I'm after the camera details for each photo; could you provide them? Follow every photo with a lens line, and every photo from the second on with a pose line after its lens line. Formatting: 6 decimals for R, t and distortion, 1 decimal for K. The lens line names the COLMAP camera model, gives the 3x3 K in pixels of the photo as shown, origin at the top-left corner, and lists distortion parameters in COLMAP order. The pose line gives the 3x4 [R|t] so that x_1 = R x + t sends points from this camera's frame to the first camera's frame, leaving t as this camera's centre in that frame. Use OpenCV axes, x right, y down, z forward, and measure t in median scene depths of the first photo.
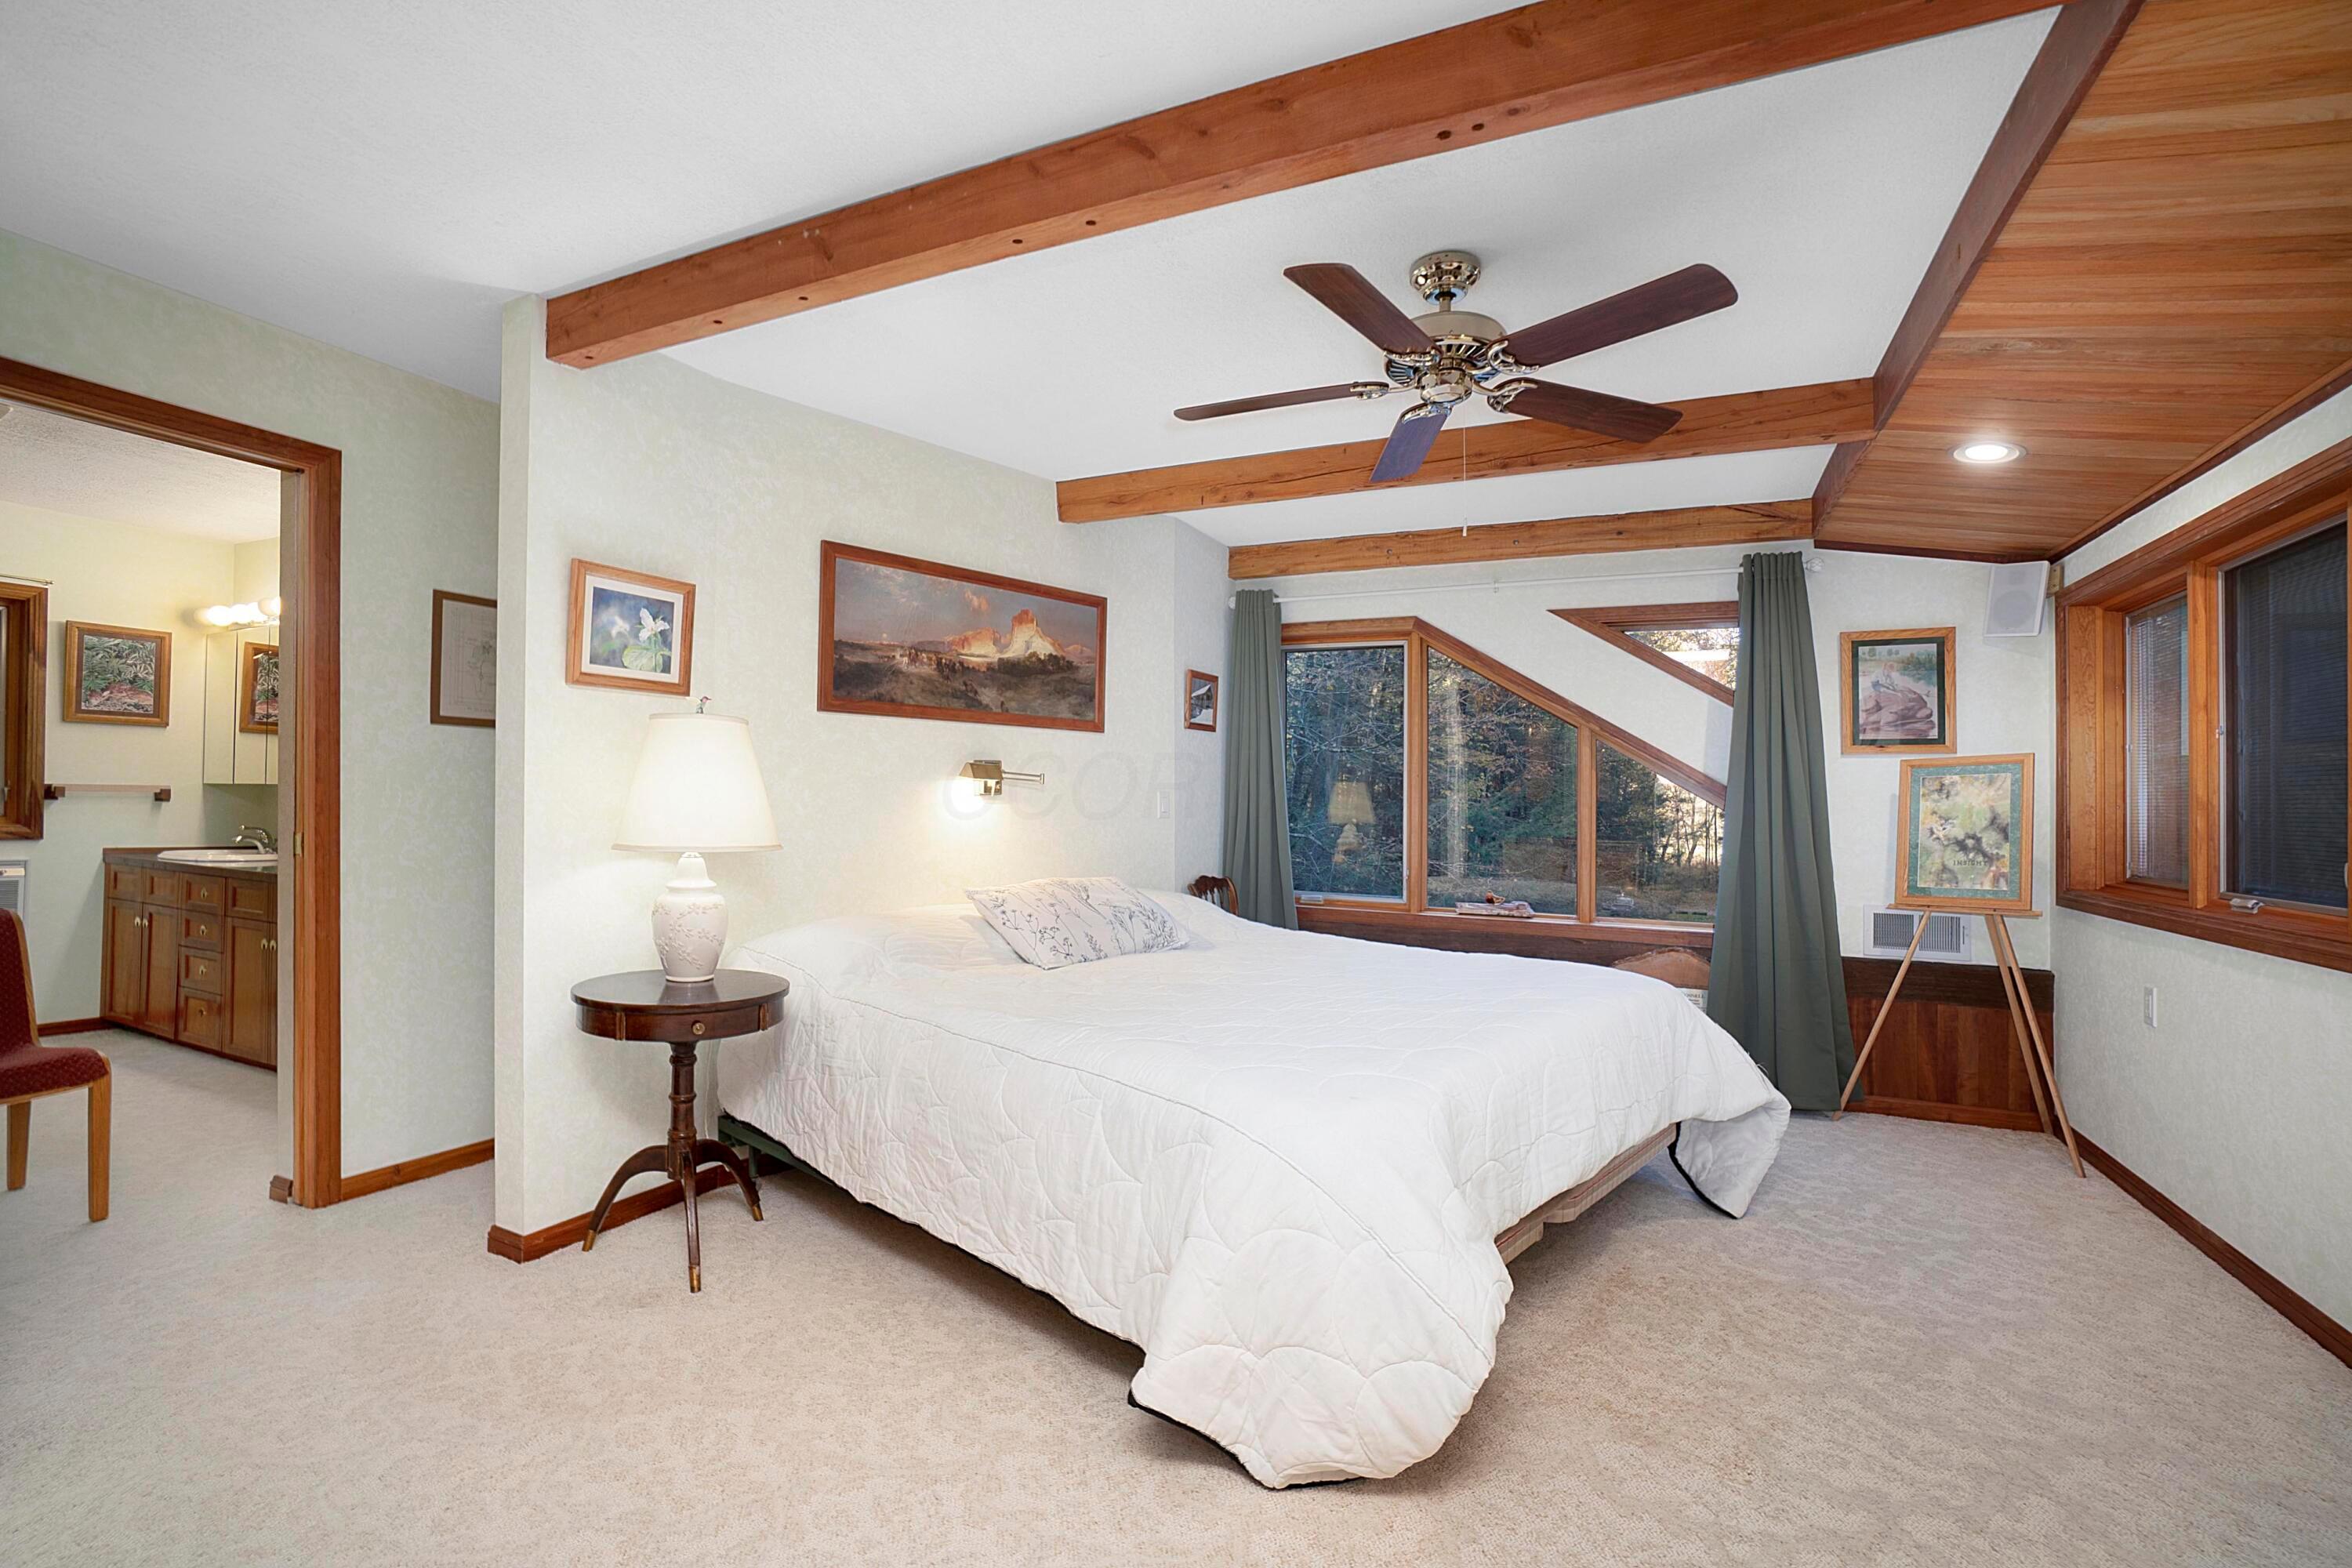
lens RADIAL K [[1016.3, 0, 1169.0], [0, 1016.3, 793.3], [0, 0, 1]] dist [-0.011381, -0.000289]
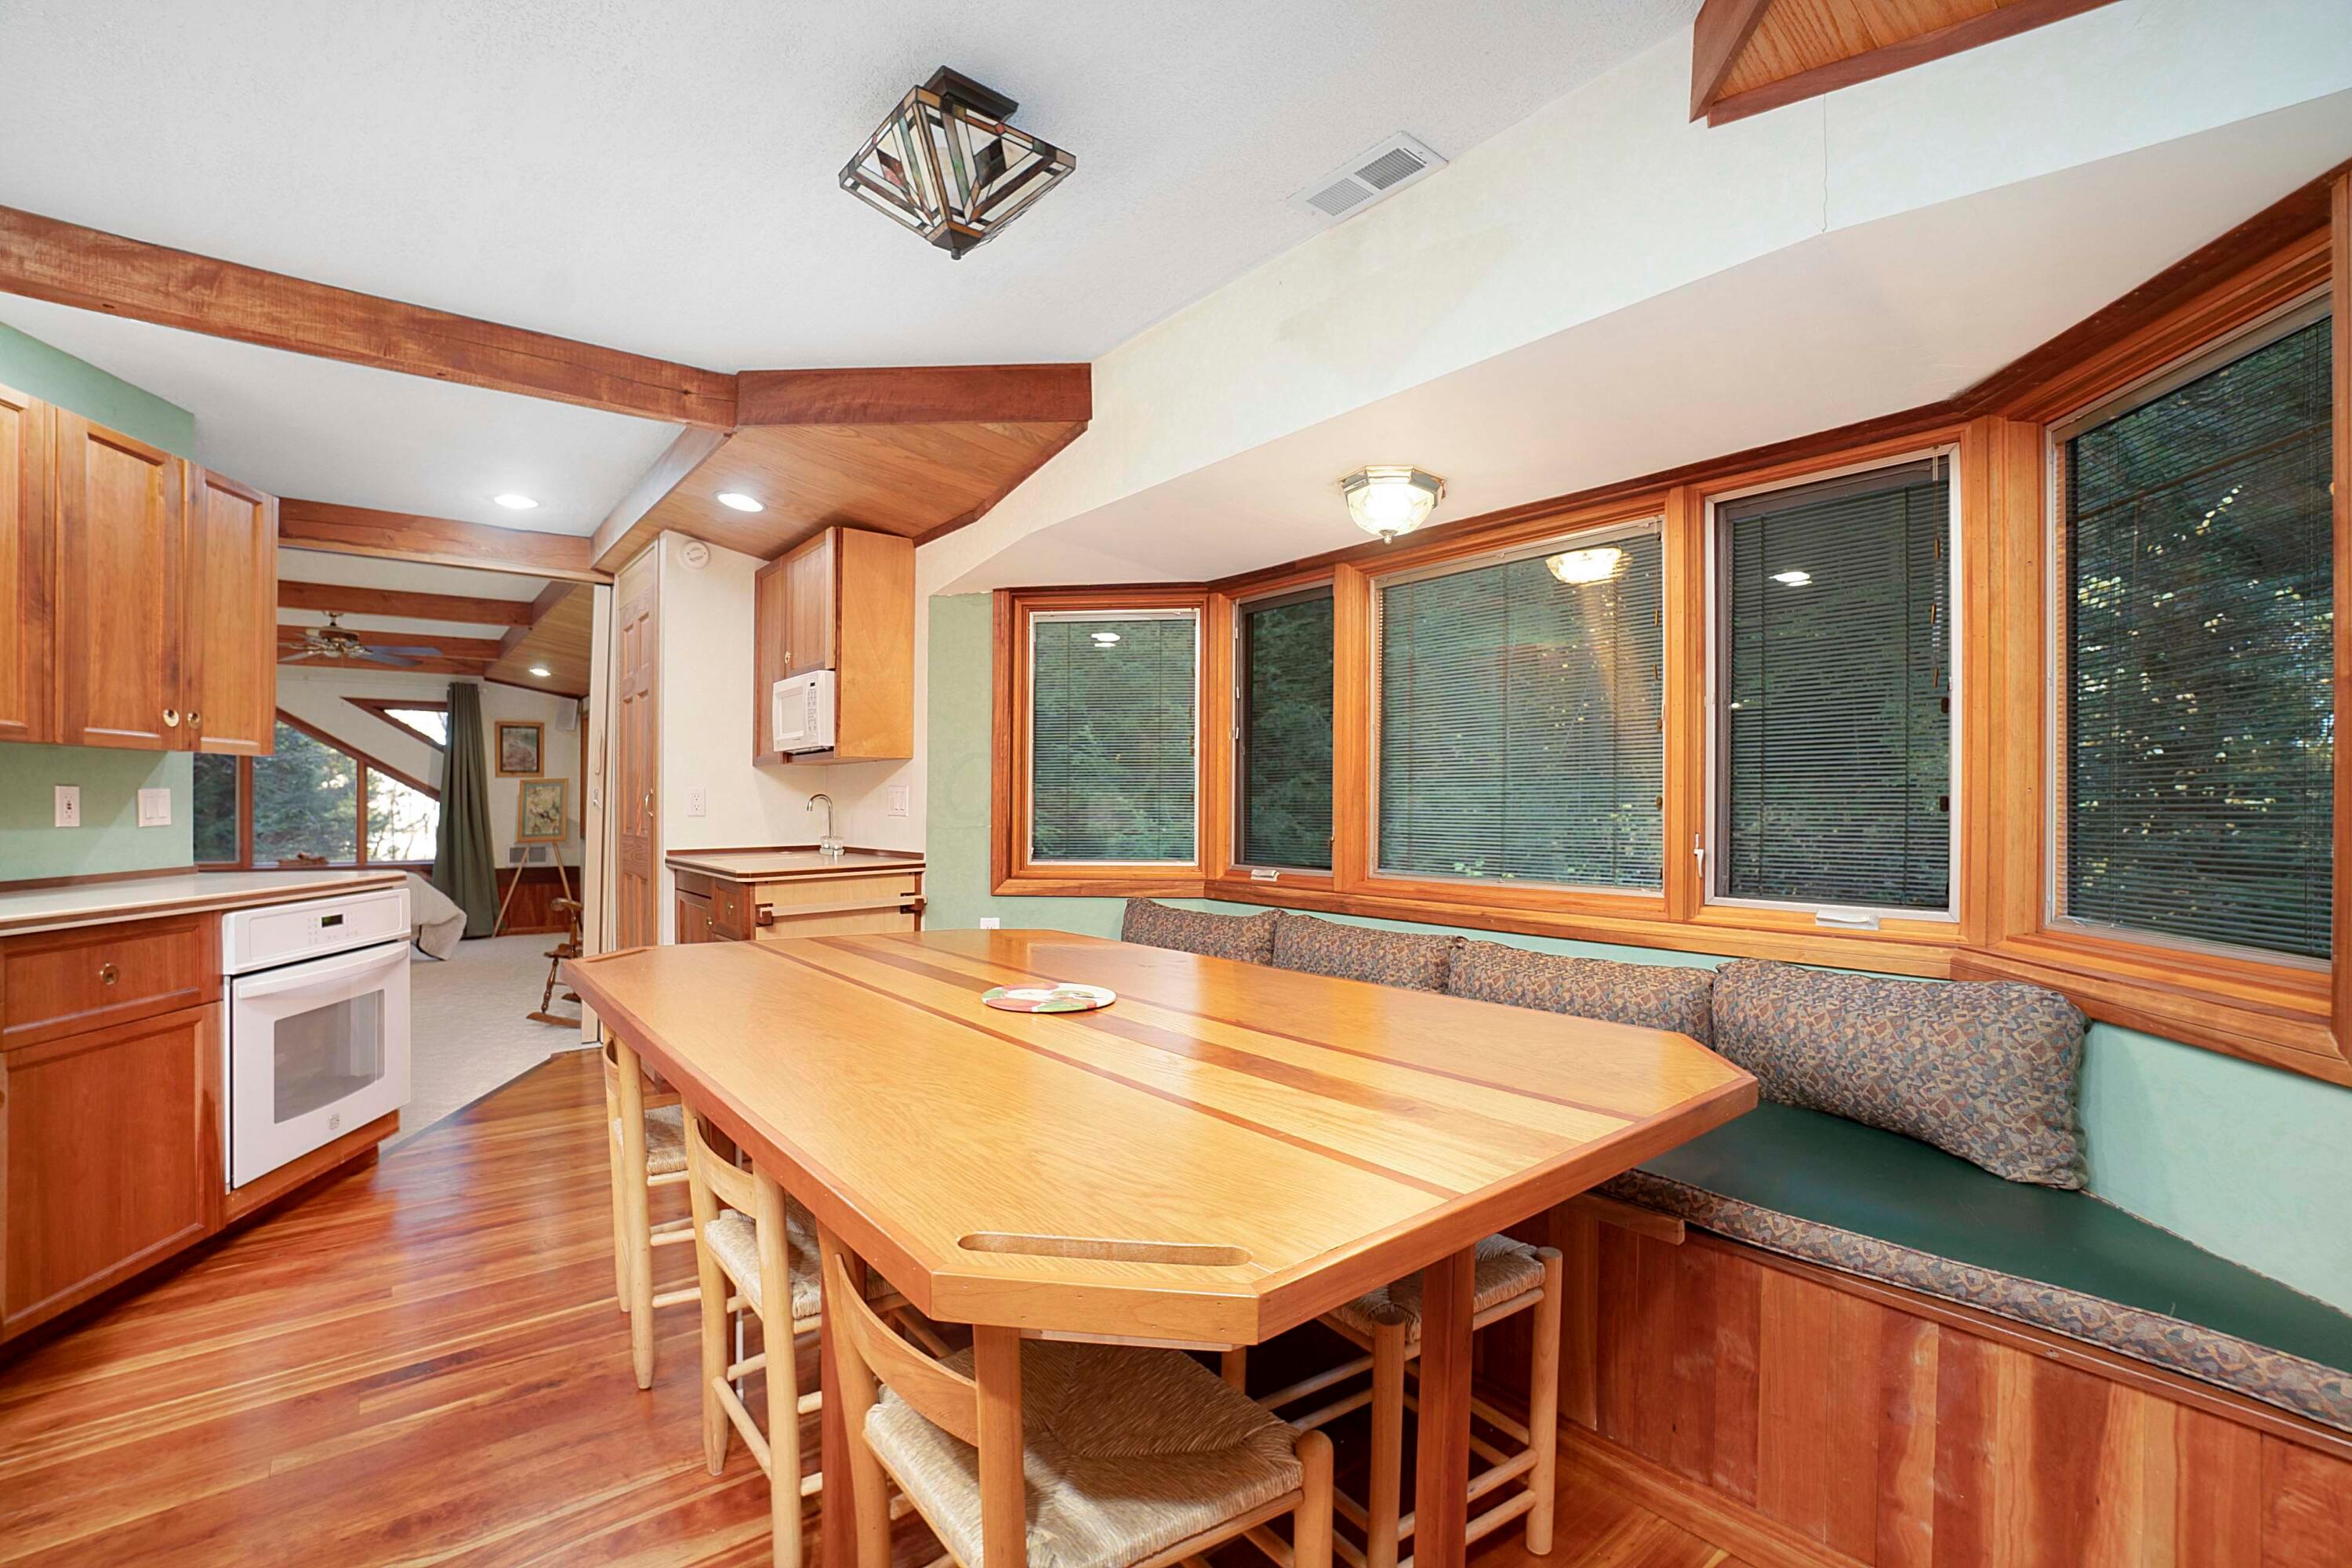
lens RADIAL K [[1059.4, 0, 1173.5], [0, 1059.4, 789.6], [0, 0, 1]] dist [-0.049085, 0.011375]
pose [[0.428629, 0.001562, 0.903479, -0.394688], [0.000045, 0.999998, -0.001750, -0.003497], [-0.903481, 0.000791, 0.428628, -0.690173]]
